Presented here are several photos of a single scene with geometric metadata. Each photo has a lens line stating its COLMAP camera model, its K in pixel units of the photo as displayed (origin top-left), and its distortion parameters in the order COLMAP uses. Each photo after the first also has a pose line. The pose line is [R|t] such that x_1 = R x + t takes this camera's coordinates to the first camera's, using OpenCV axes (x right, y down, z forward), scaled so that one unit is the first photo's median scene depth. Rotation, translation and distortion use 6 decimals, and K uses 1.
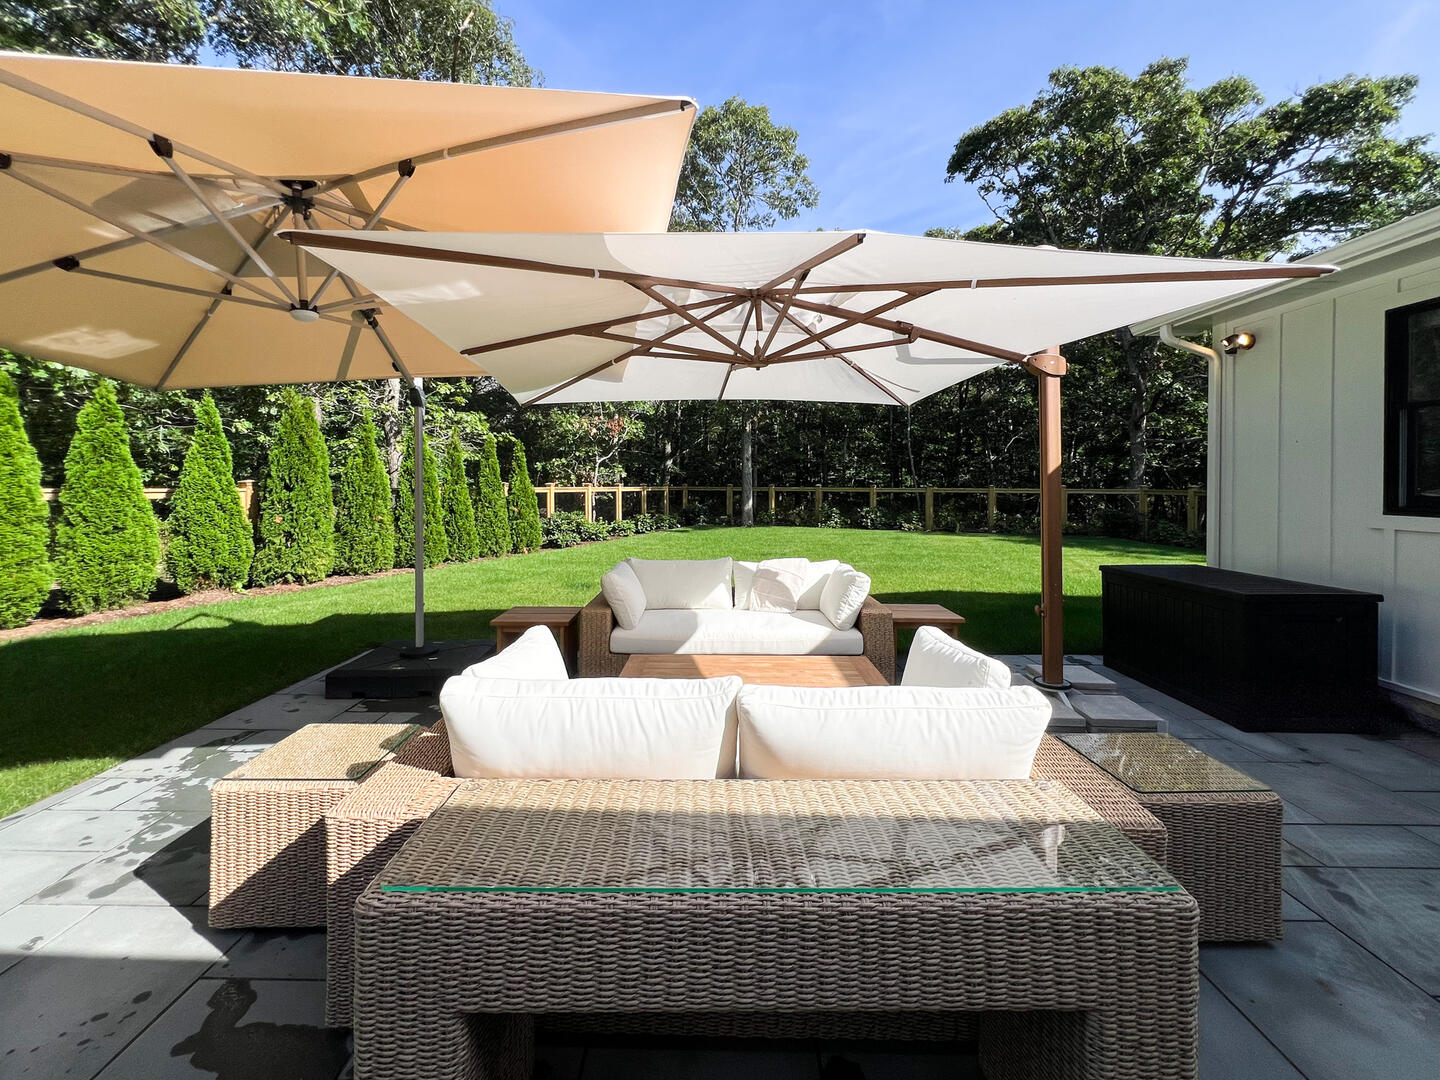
lens RADIAL K [[592.1, 0, 717.0], [0, 592.1, 484.1], [0, 0, 1]] dist [-0.007536, 0.000690]
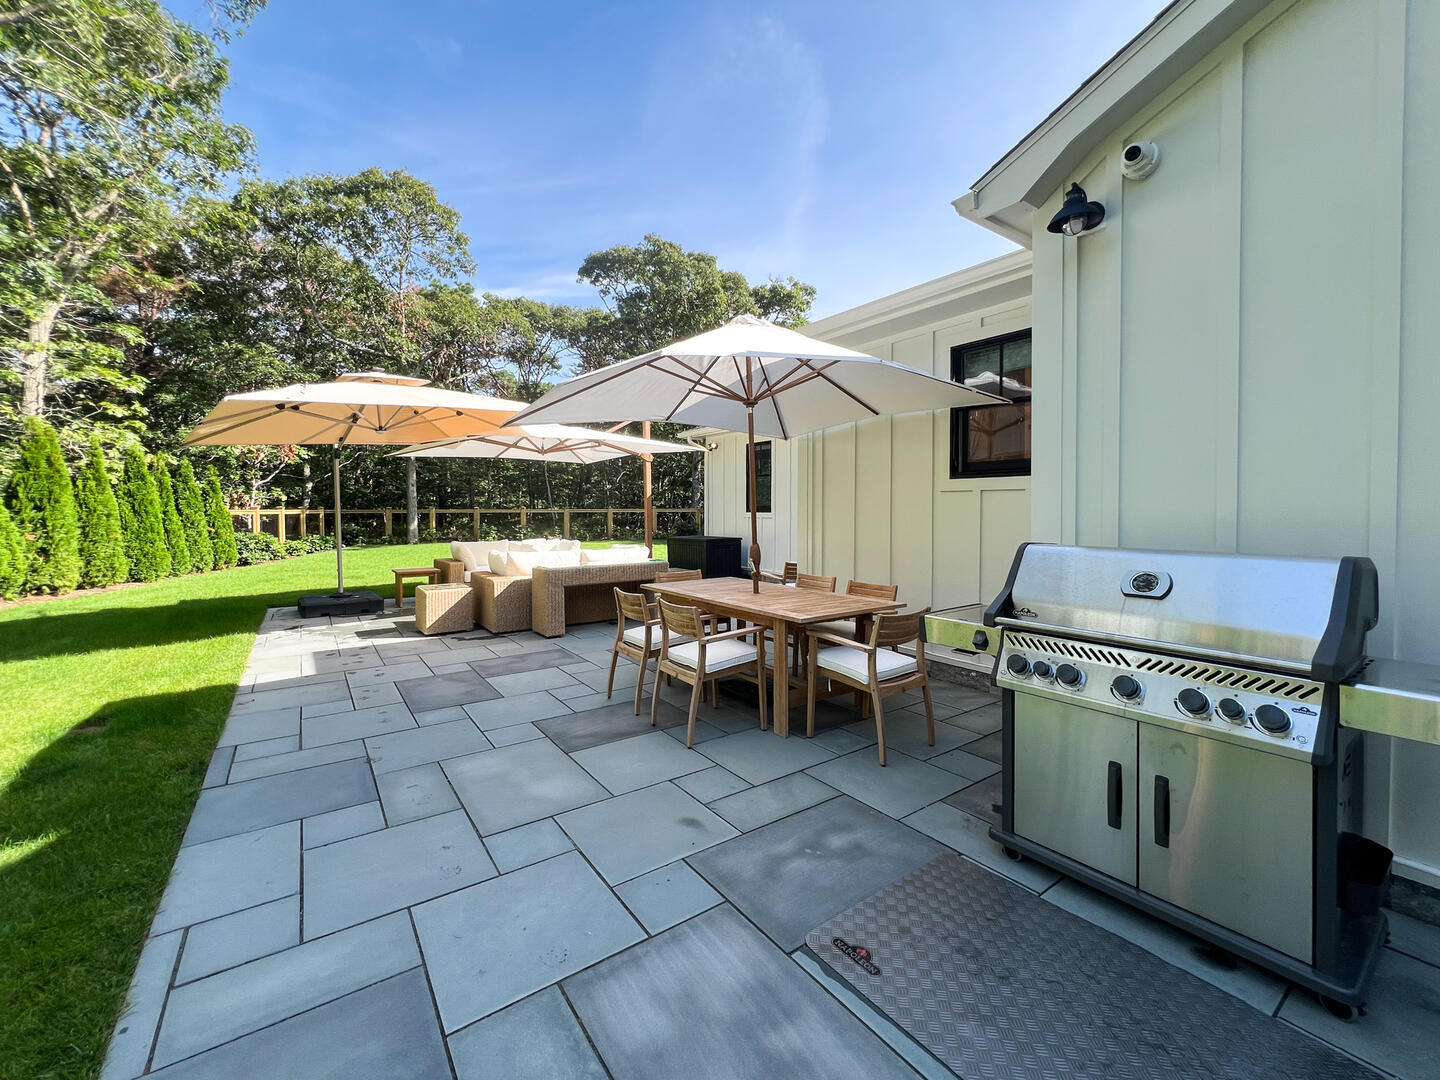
lens RADIAL K [[587.9, 0, 715.1], [0, 587.9, 528.6], [0, 0, 1]] dist [-0.002171, 0.000061]
pose [[0.808354, -0.025667, 0.588137, -0.164722], [0.005404, 0.999331, 0.036184, 0.005418], [-0.588672, -0.026071, 0.807952, -0.292153]]
